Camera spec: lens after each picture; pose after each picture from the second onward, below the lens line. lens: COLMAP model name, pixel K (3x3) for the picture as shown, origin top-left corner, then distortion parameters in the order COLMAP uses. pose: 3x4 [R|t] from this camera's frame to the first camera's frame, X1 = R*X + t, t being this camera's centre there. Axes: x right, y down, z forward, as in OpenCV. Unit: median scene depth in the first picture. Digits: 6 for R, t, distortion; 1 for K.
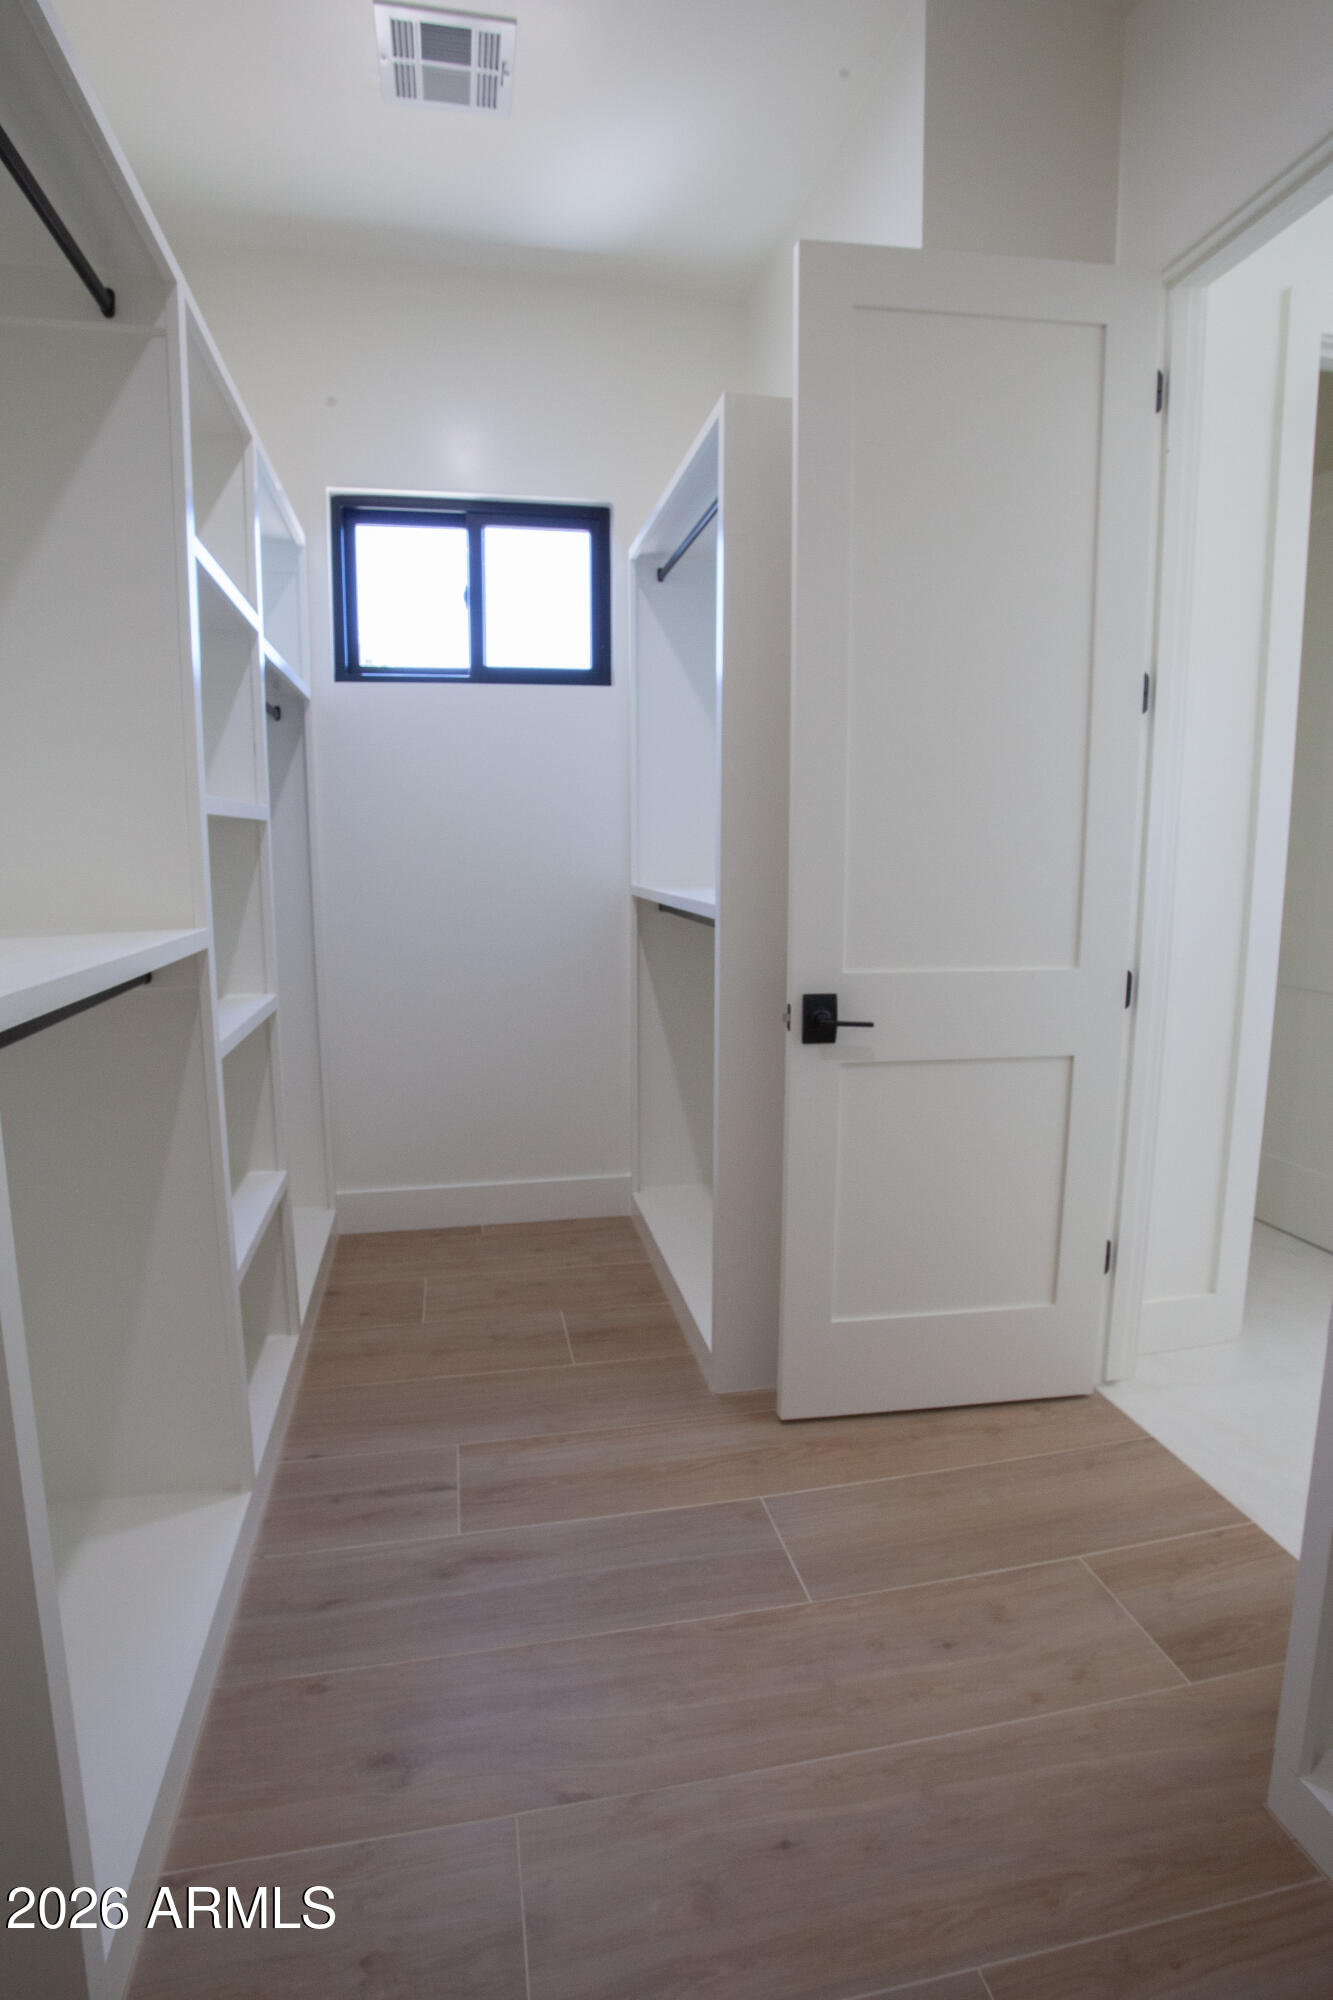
lens RADIAL K [[981.4, 0, 658.8], [0, 981.4, 998.5], [0, 0, 1]] dist [0.004353, 0.001534]
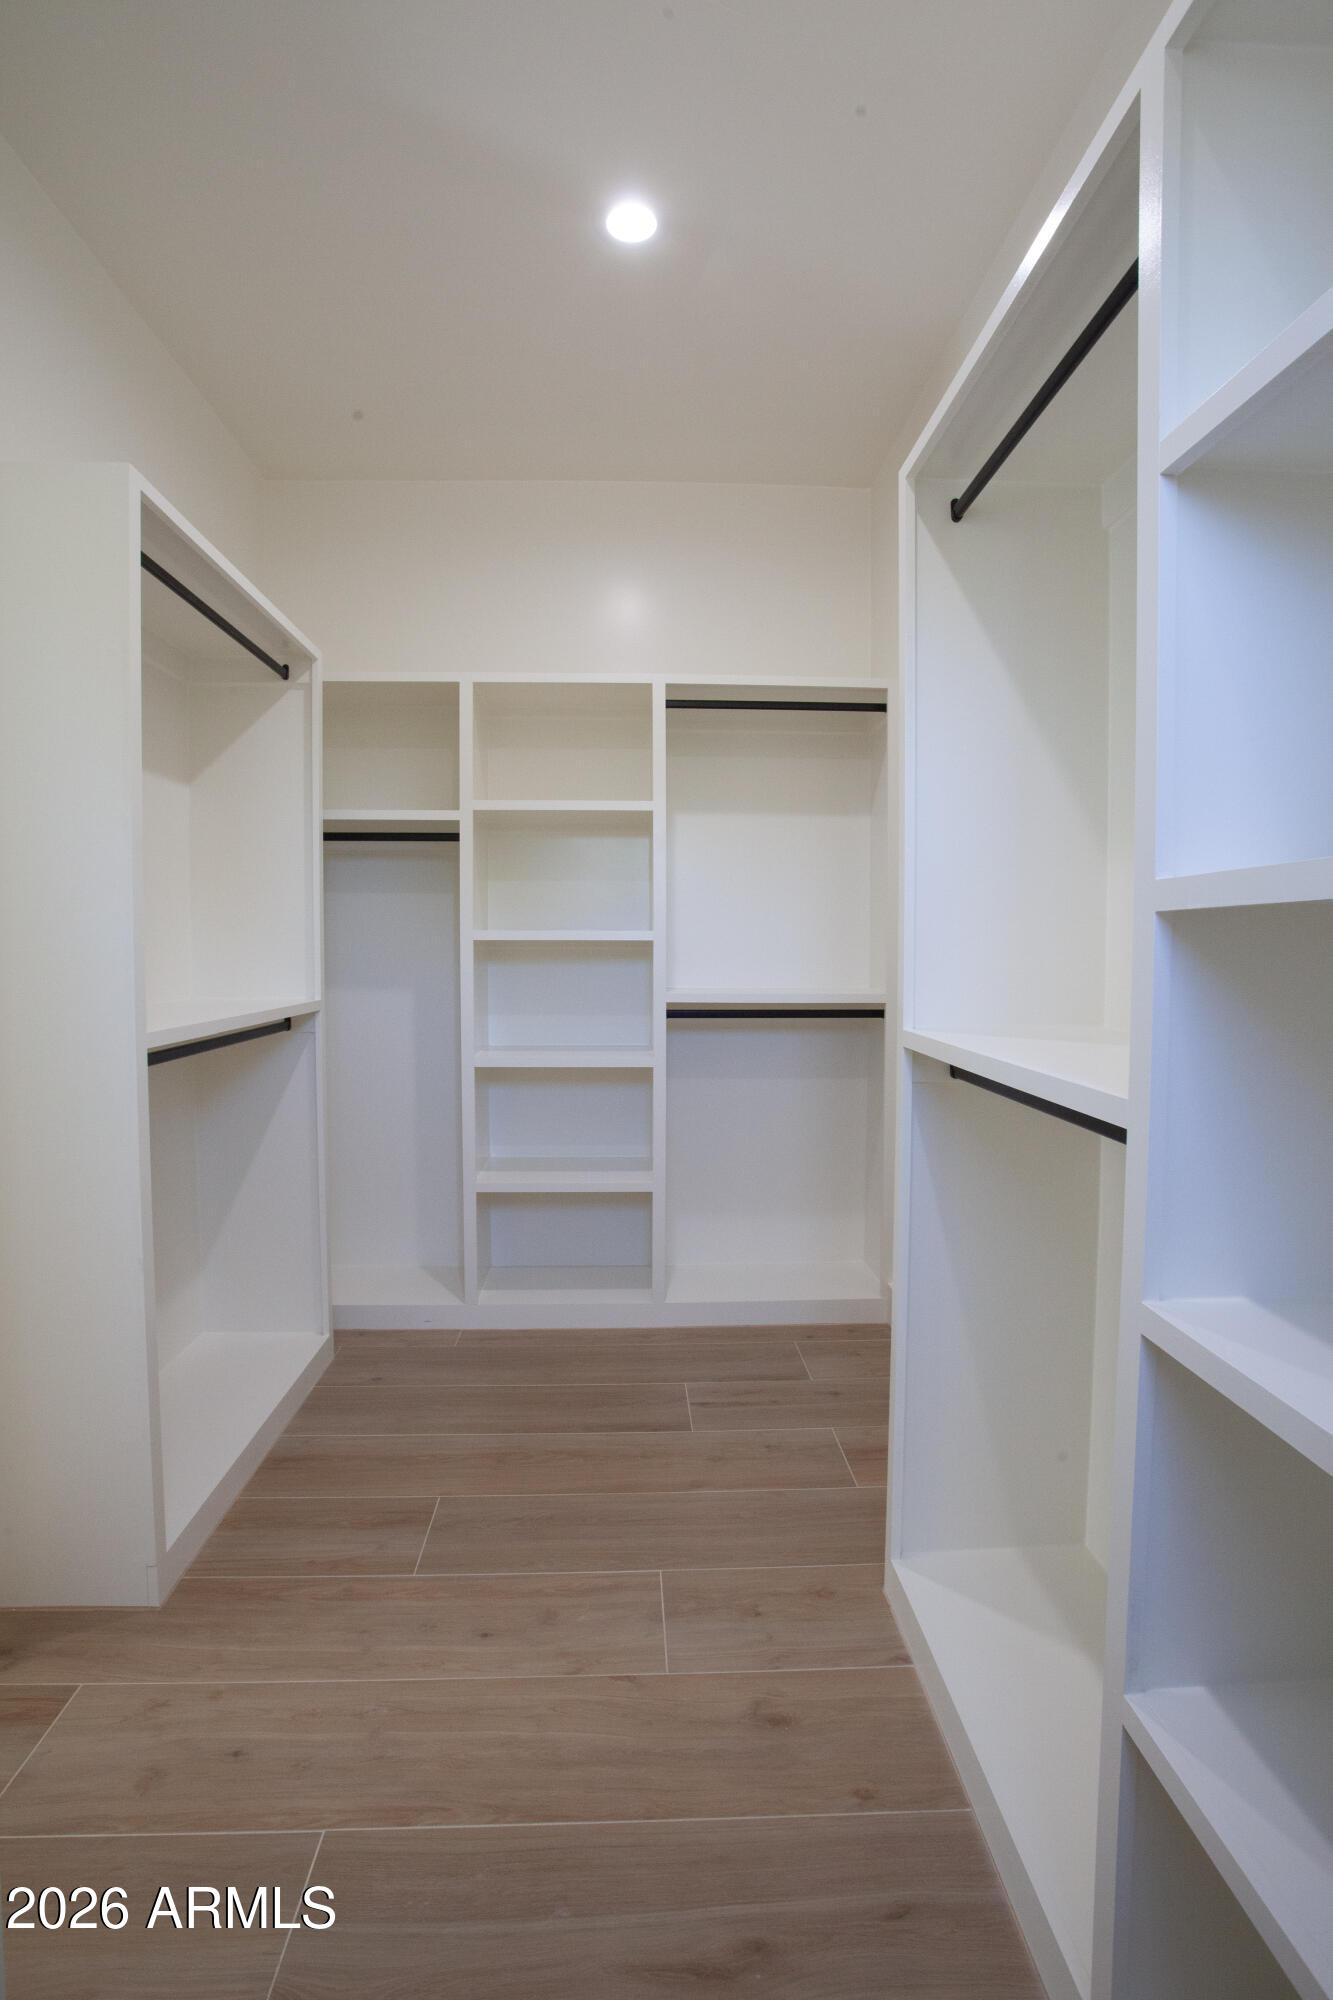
lens RADIAL K [[981.4, 0, 660.8], [0, 981.4, 1006.7], [0, 0, 1]] dist [0.004353, 0.001534]
pose [[-0.986190, -0.006121, 0.165505, -0.281881], [0.027976, 0.978799, 0.202903, -0.263296], [-0.163238, 0.204731, -0.965111, 1.688422]]
